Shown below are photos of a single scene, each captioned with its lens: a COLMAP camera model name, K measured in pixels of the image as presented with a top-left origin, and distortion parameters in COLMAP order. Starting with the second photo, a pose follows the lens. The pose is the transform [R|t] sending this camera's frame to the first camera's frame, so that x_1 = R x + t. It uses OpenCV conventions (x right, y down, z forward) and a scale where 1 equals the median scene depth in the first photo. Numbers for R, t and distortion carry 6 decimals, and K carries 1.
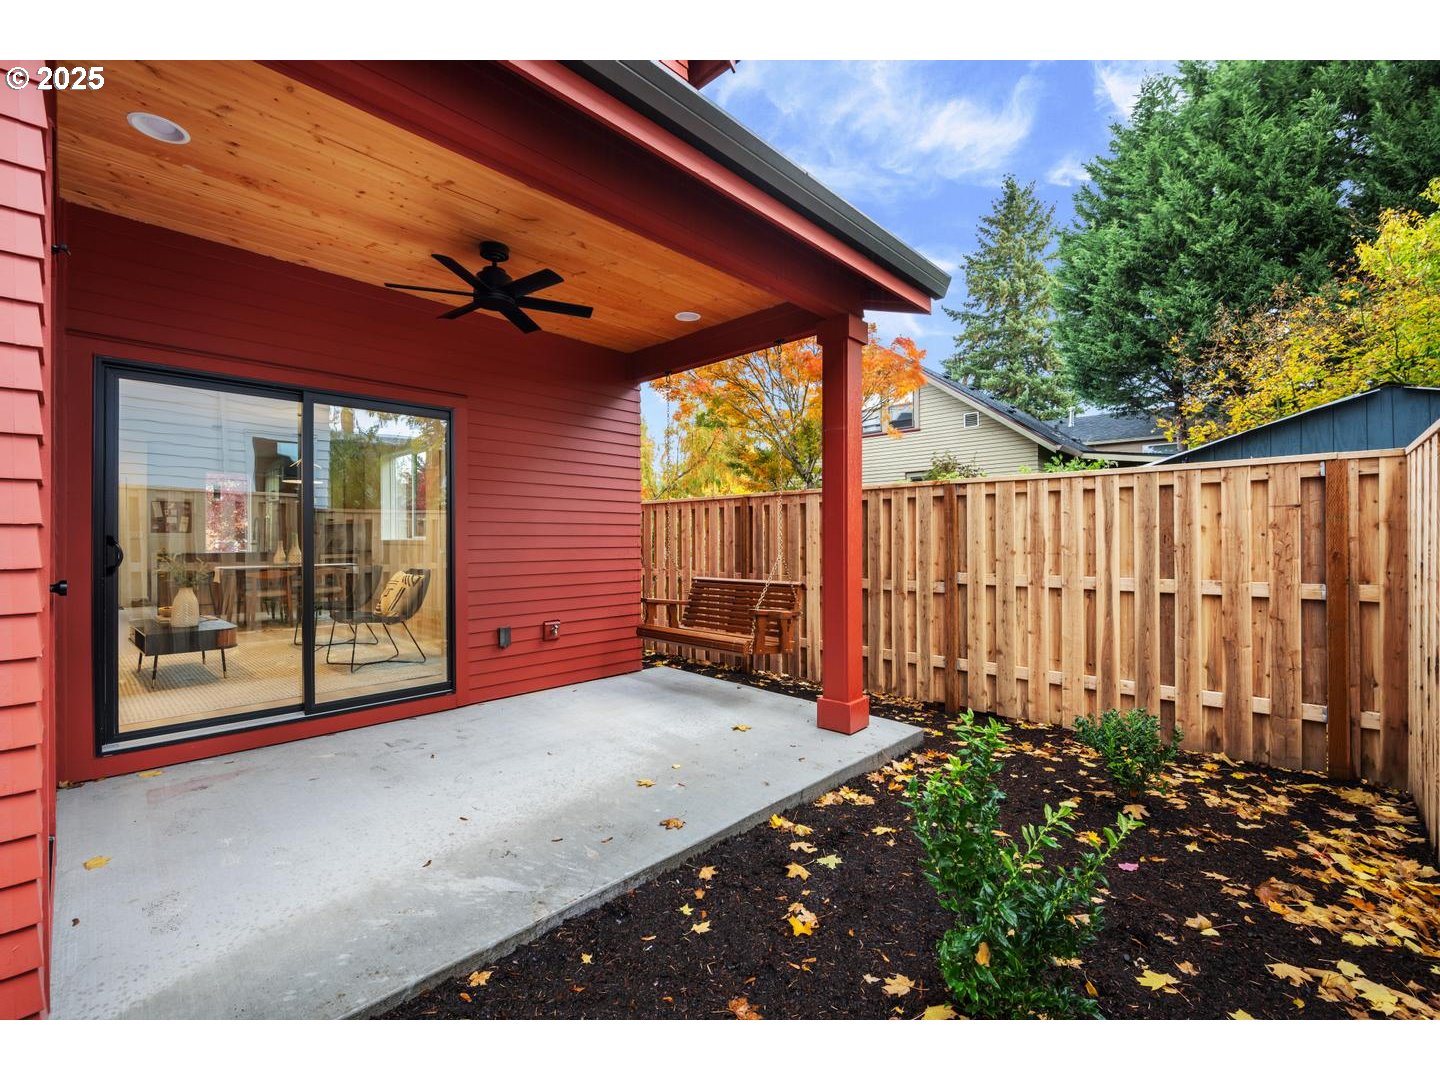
lens RADIAL K [[659.0, 0, 738.5], [0, 659.0, 539.8], [0, 0, 1]] dist [-0.021316, 0.000013]
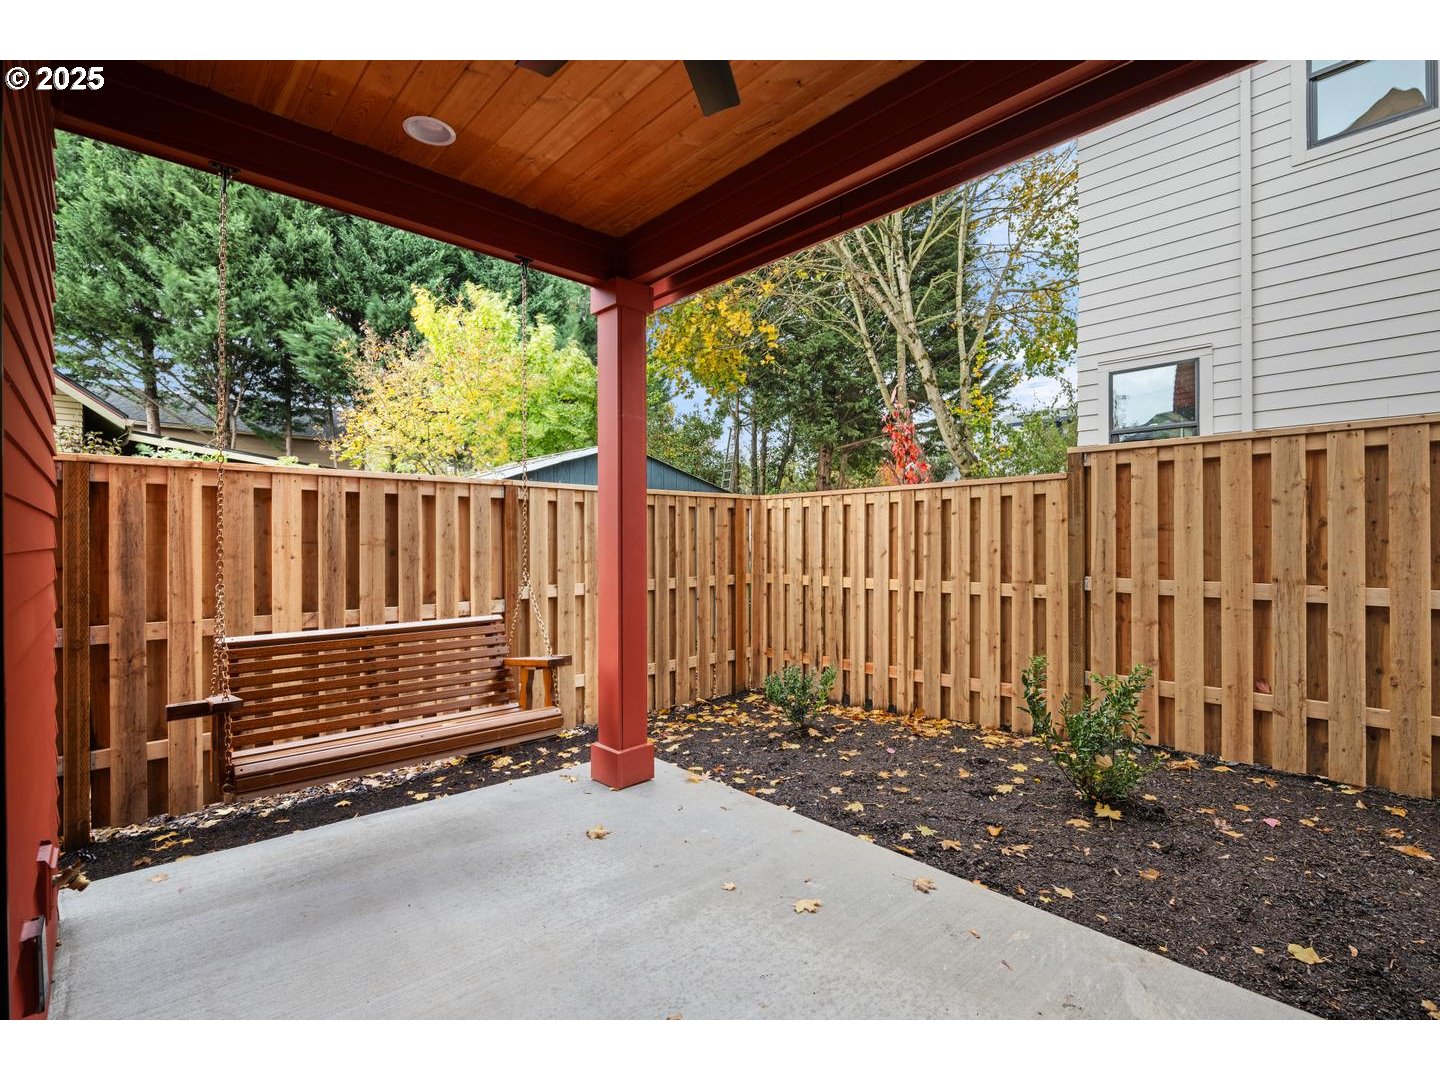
lens RADIAL K [[659.0, 0, 738.5], [0, 659.0, 539.8], [0, 0, 1]] dist [-0.021316, 0.000013]
pose [[0.042112, 0.003972, 0.999105, -0.666524], [0.005360, 0.999977, -0.004201, -0.009867], [-0.999099, 0.005532, 0.042090, 0.832284]]
